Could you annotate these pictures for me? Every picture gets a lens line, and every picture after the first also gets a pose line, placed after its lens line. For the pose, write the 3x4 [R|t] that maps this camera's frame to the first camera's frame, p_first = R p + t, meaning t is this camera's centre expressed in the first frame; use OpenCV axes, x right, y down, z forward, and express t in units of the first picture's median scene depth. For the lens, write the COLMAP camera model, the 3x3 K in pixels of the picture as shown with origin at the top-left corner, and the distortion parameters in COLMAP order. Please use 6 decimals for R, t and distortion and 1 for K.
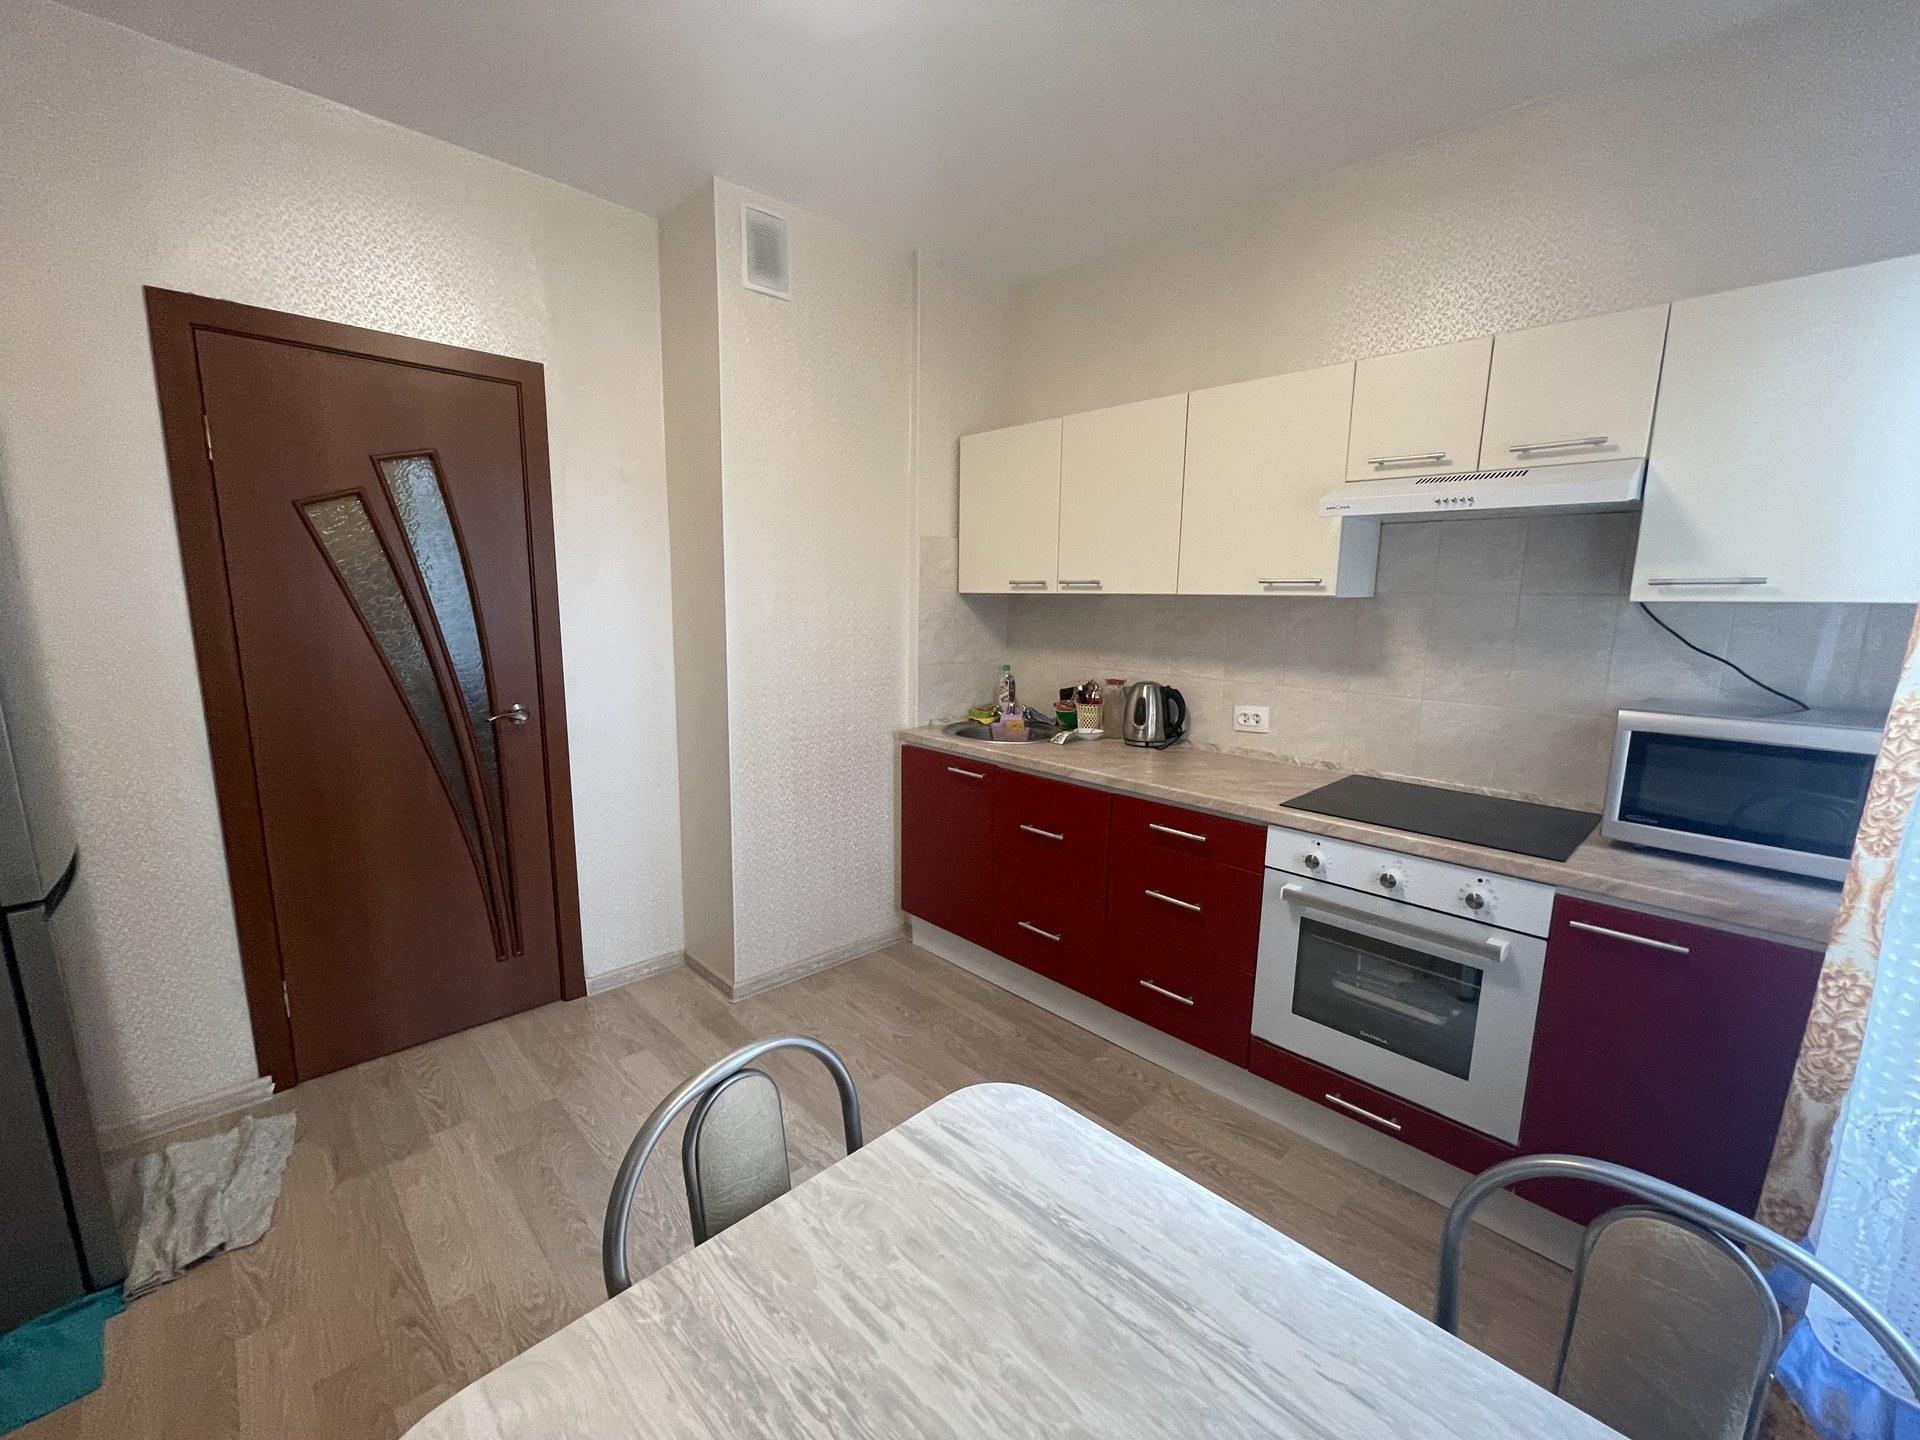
lens RADIAL K [[777.8, 0, 960.2], [0, 777.8, 727.3], [0, 0, 1]] dist [-0.003076, 0.001499]
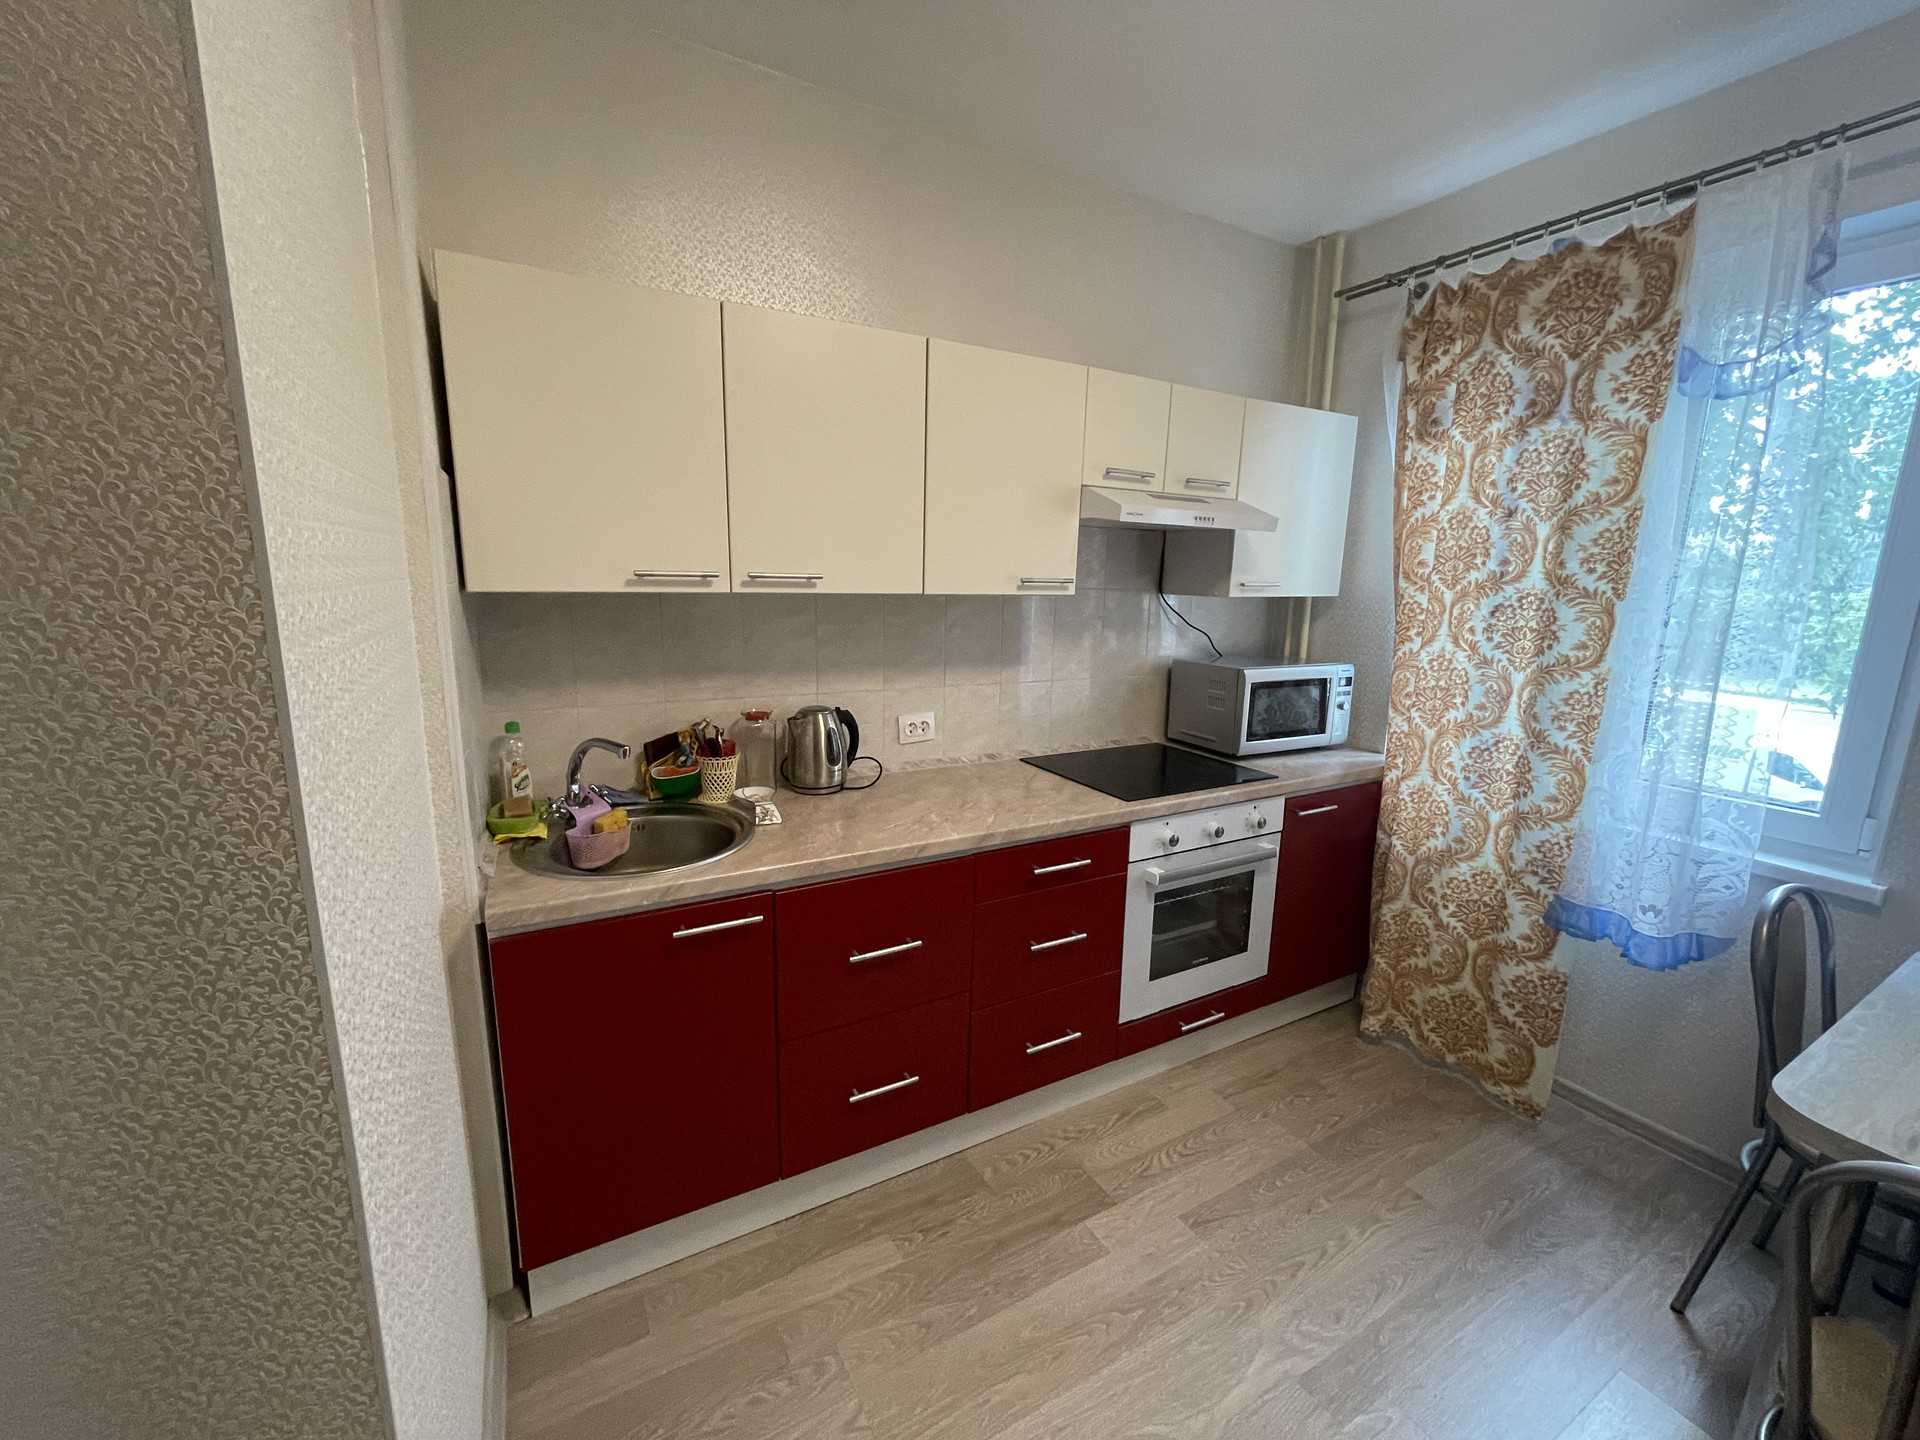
lens RADIAL K [[777.8, 0, 956.3], [0, 777.8, 727.2], [0, 0, 1]] dist [-0.003076, 0.001499]
pose [[0.261985, -0.195399, 0.945084, -0.564529], [0.144717, 0.976170, 0.161709, -0.182911], [-0.954160, 0.094404, 0.284019, 0.853745]]
